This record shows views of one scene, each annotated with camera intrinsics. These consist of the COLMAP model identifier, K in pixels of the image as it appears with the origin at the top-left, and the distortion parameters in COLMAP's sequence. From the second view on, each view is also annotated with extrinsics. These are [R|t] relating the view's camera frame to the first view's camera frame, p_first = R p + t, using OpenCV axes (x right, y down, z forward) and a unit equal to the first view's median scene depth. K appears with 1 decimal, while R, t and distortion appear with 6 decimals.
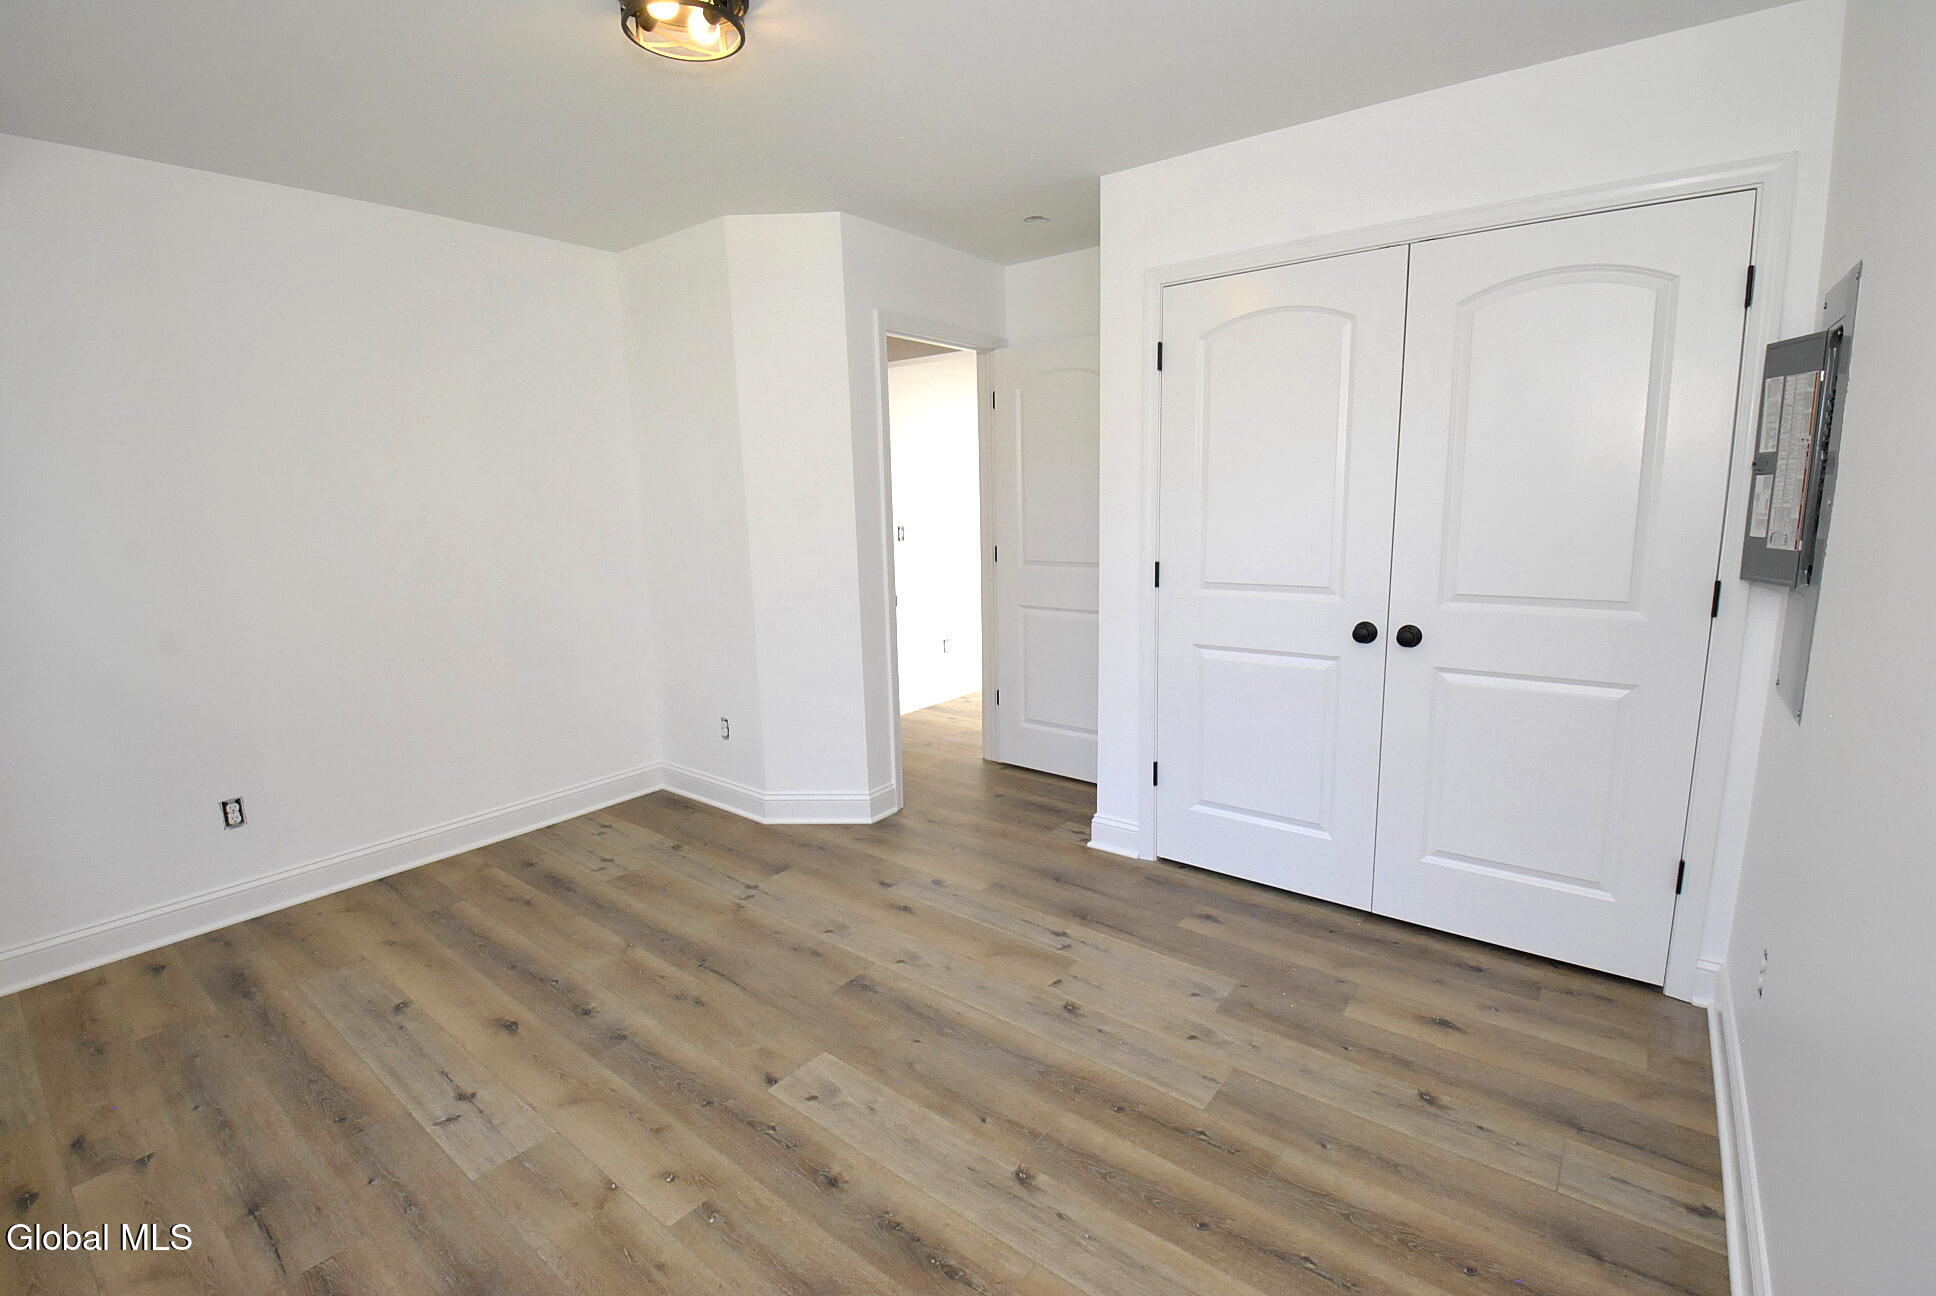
lens RADIAL K [[876.3, 0, 966.8], [0, 876.3, 651.6], [0, 0, 1]] dist [-0.004511, -0.000701]
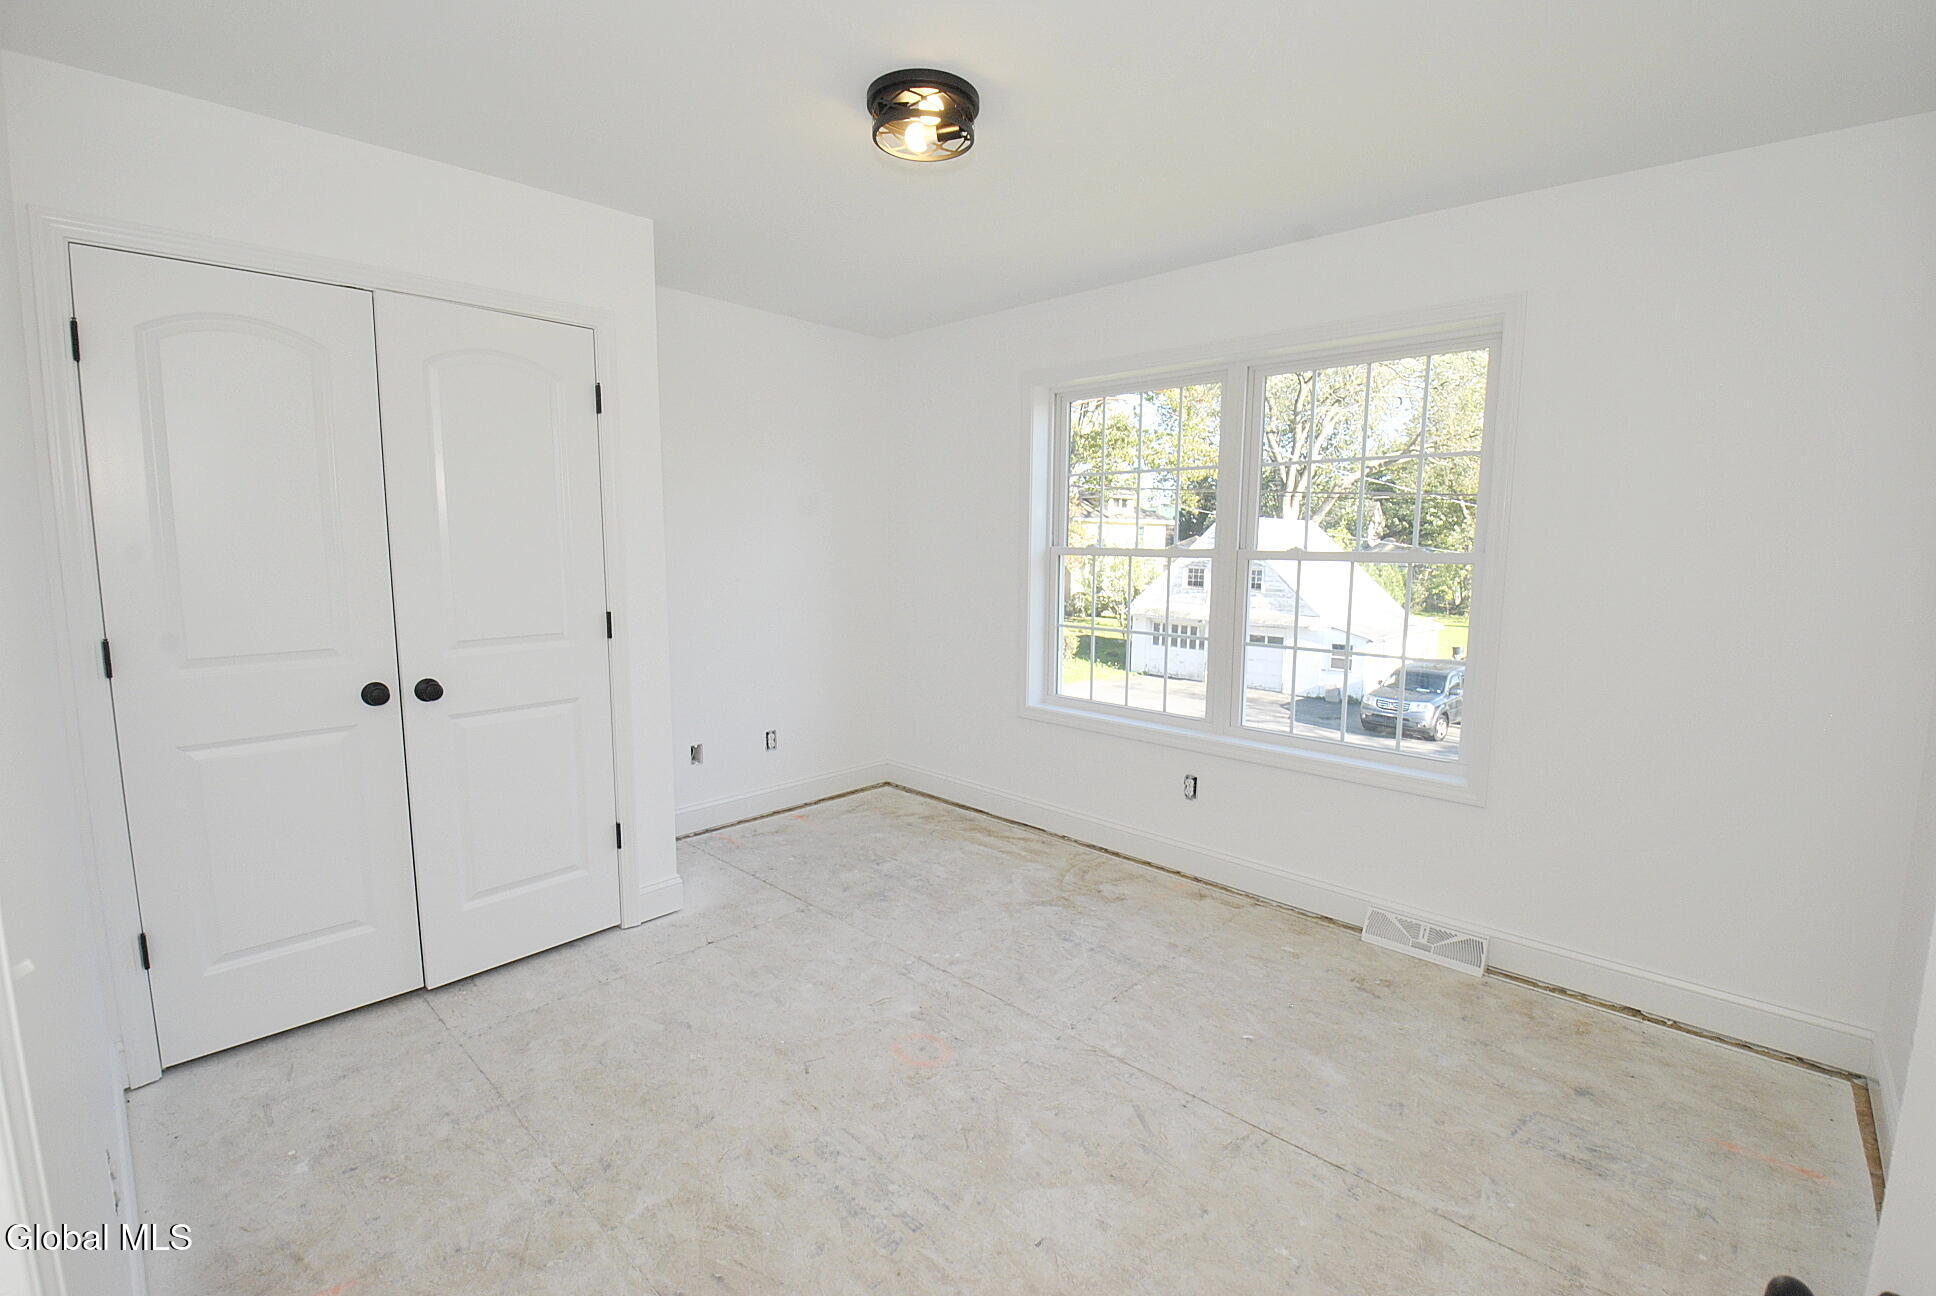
lens RADIAL K [[876.3, 0, 910.8], [0, 876.3, 635.4], [0, 0, 1]] dist [-0.004511, -0.000701]
pose [[0.124714, -0.080429, 0.988928, -0.384637], [0.162793, 0.984860, 0.059568, -0.046027], [-0.978747, 0.153562, 0.135919, 0.320047]]
